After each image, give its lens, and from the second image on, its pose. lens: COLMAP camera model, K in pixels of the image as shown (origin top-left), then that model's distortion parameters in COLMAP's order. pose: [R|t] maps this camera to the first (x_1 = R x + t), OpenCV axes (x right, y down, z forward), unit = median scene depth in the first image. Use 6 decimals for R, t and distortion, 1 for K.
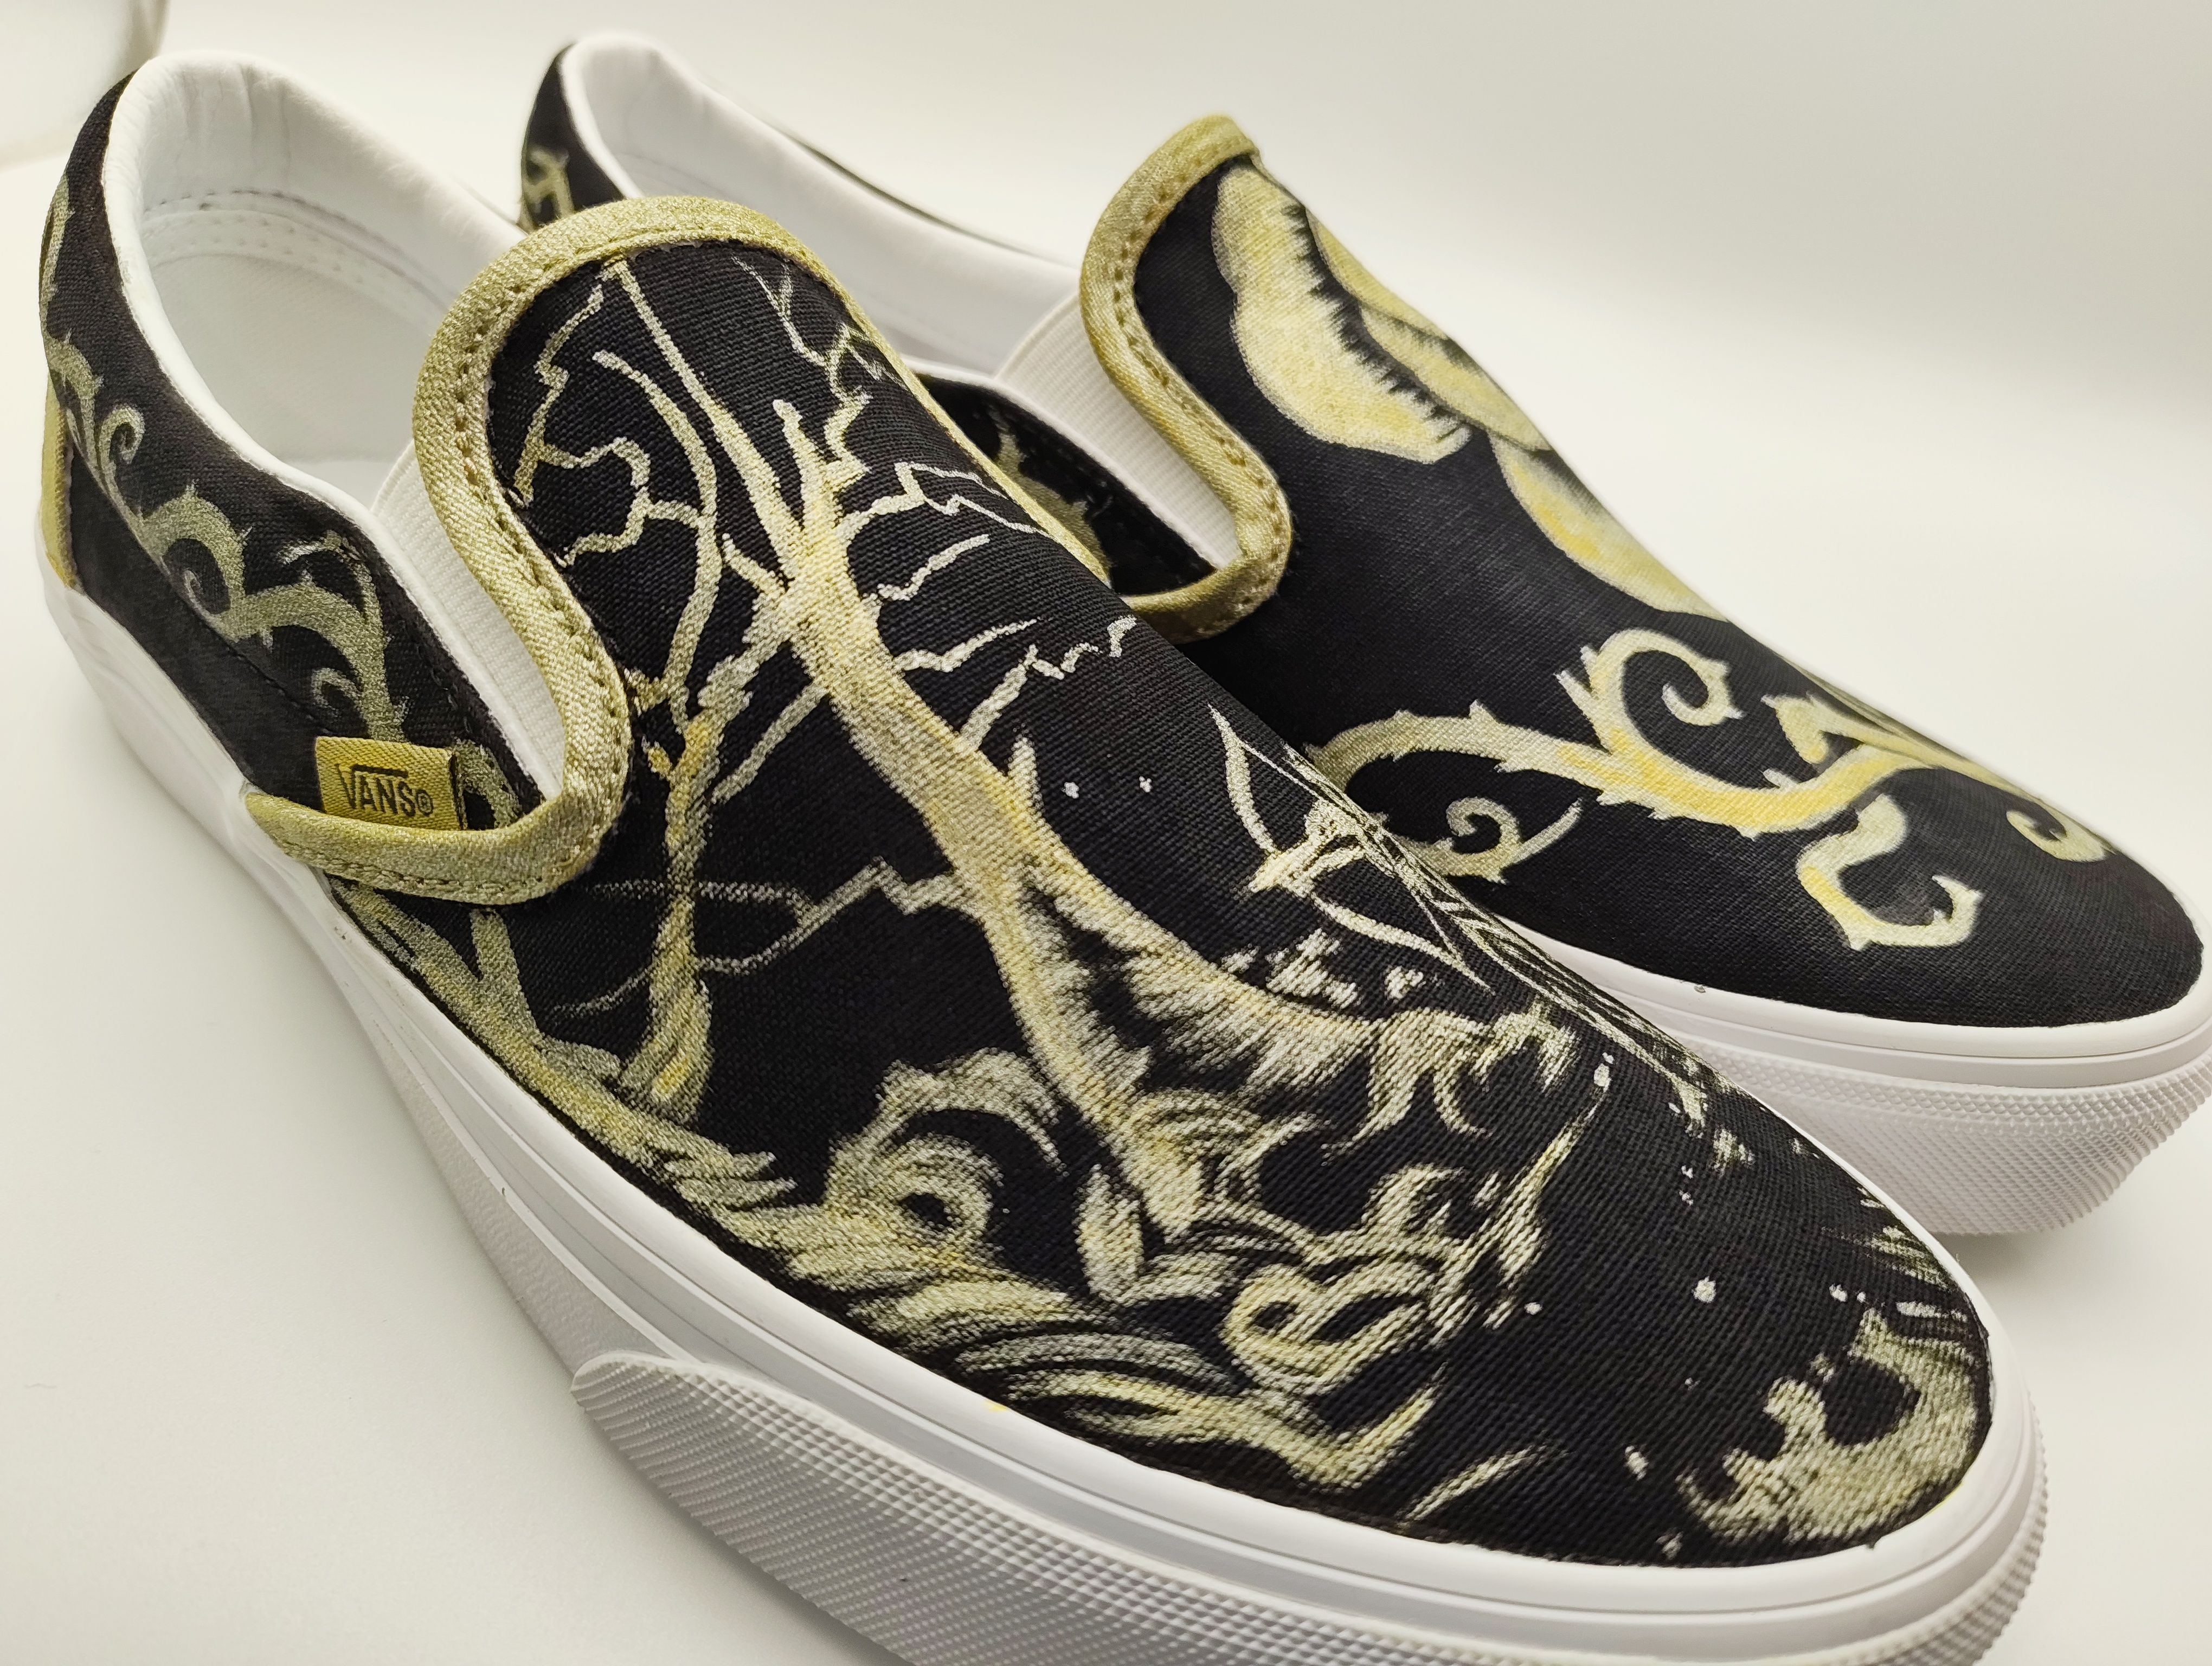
lens RADIAL K [[1695.2, 0, 1098.8], [0, 1695.2, 784.0], [0, 0, 1]] dist [-0.017956, 0.000124]
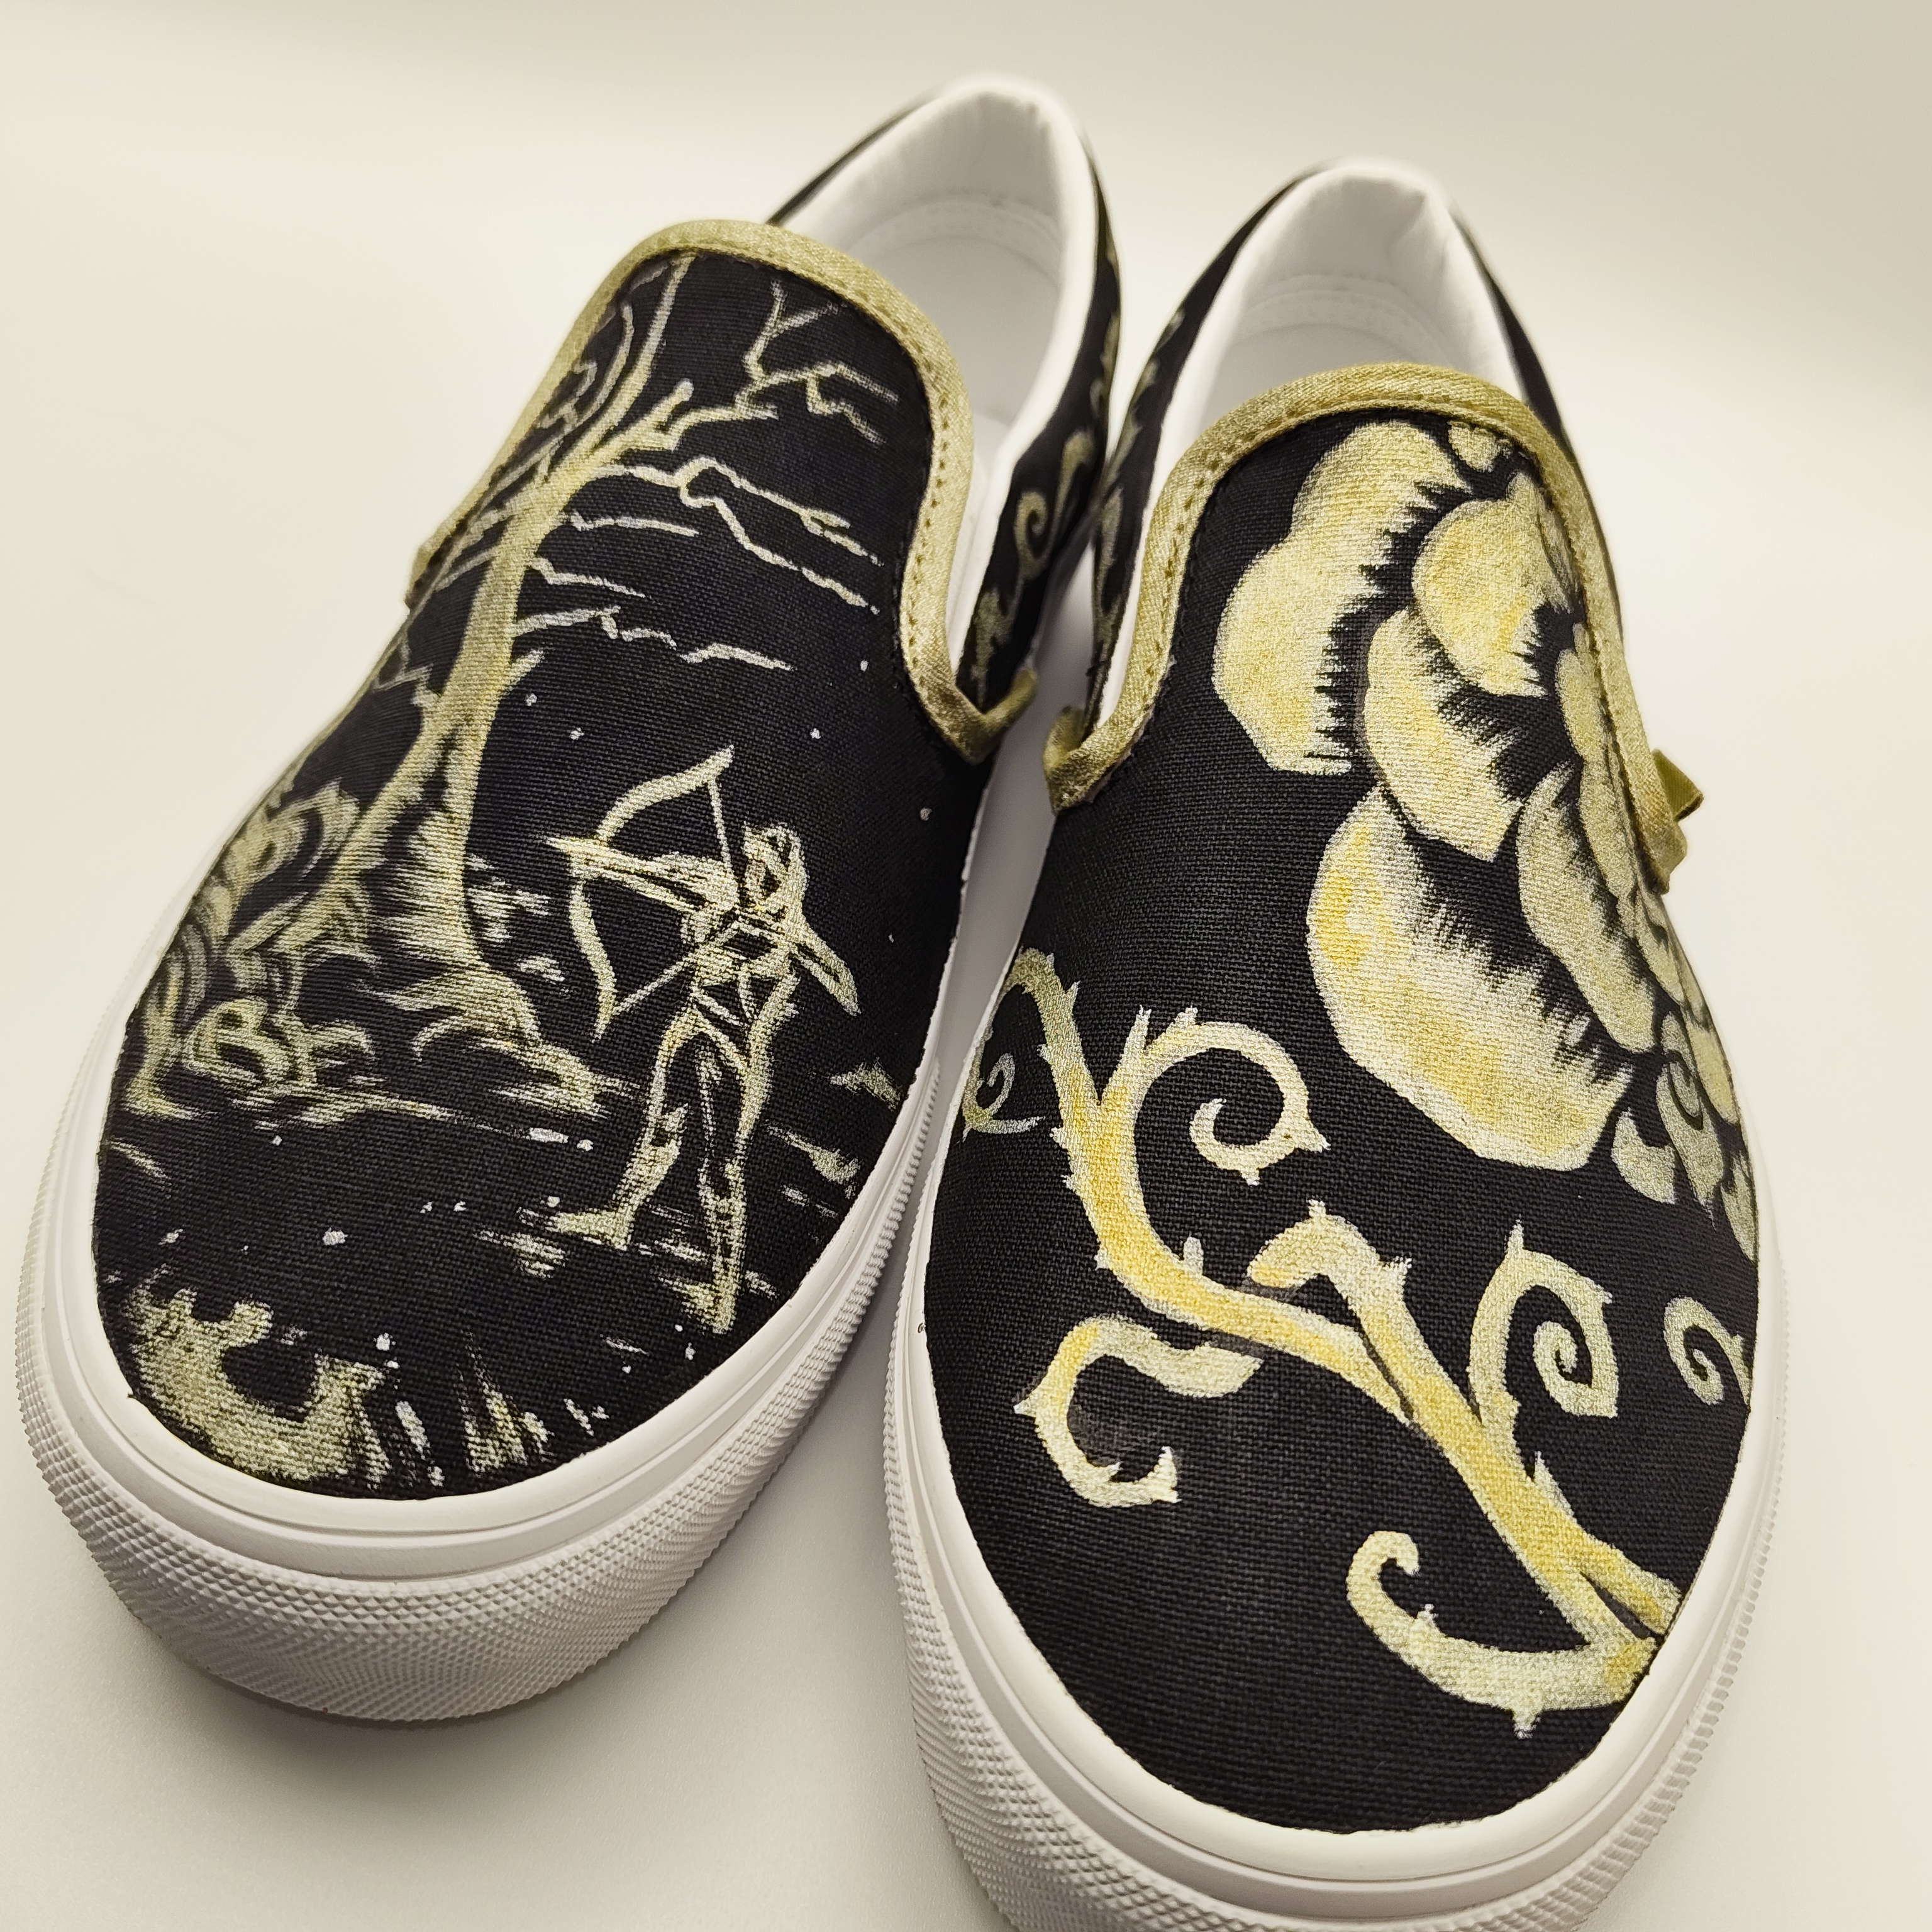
lens RADIAL K [[1958.8, 0, 953.8], [0, 1958.8, 917.1], [0, 0, 1]] dist [0.022228, 0.017778]
pose [[0.411989, 0.512094, -0.753674, 1.339885], [-0.544352, 0.801633, 0.247115, -0.412193], [0.730716, 0.308455, 0.609024, 0.392146]]
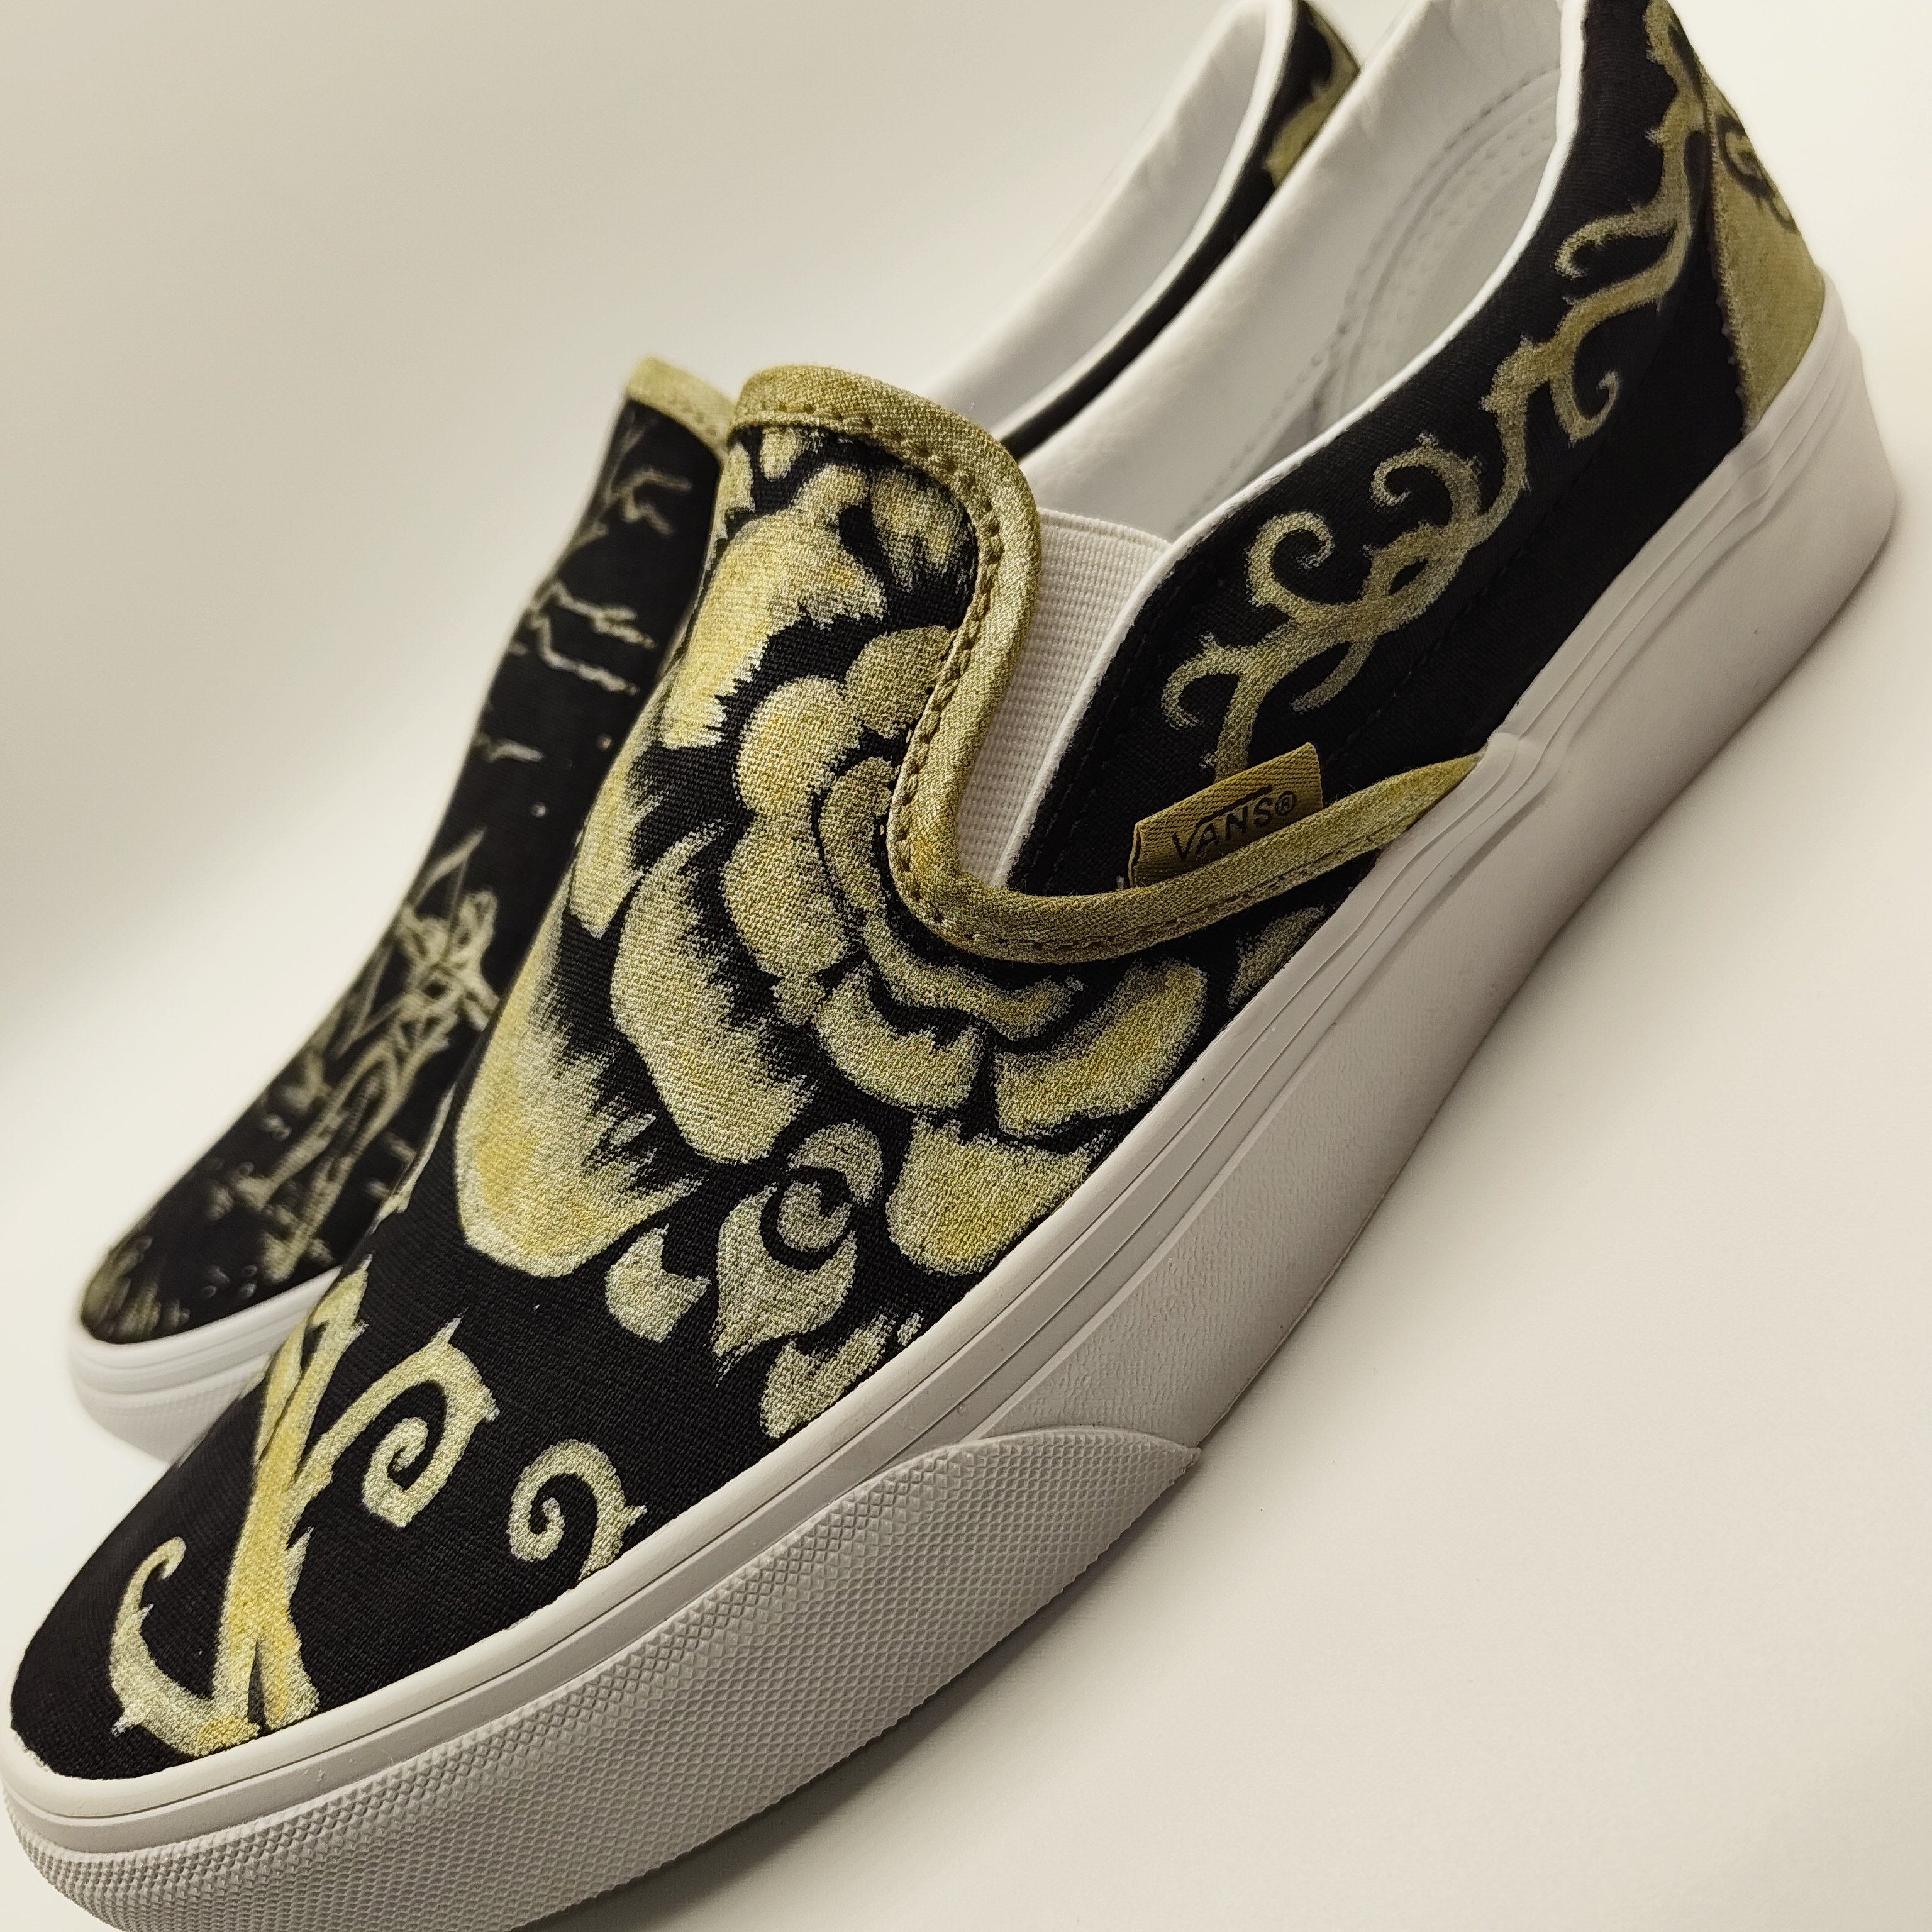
lens RADIAL K [[1912.2, 0, 966.0], [0, 1912.2, 966.0], [0, 0, 1]] dist [-0.005512, 0.002234]
pose [[-0.447032, 0.556268, -0.700520, 1.208007], [-0.036299, 0.771200, 0.635557, -1.115317], [0.893781, 0.309543, -0.324559, 2.171748]]
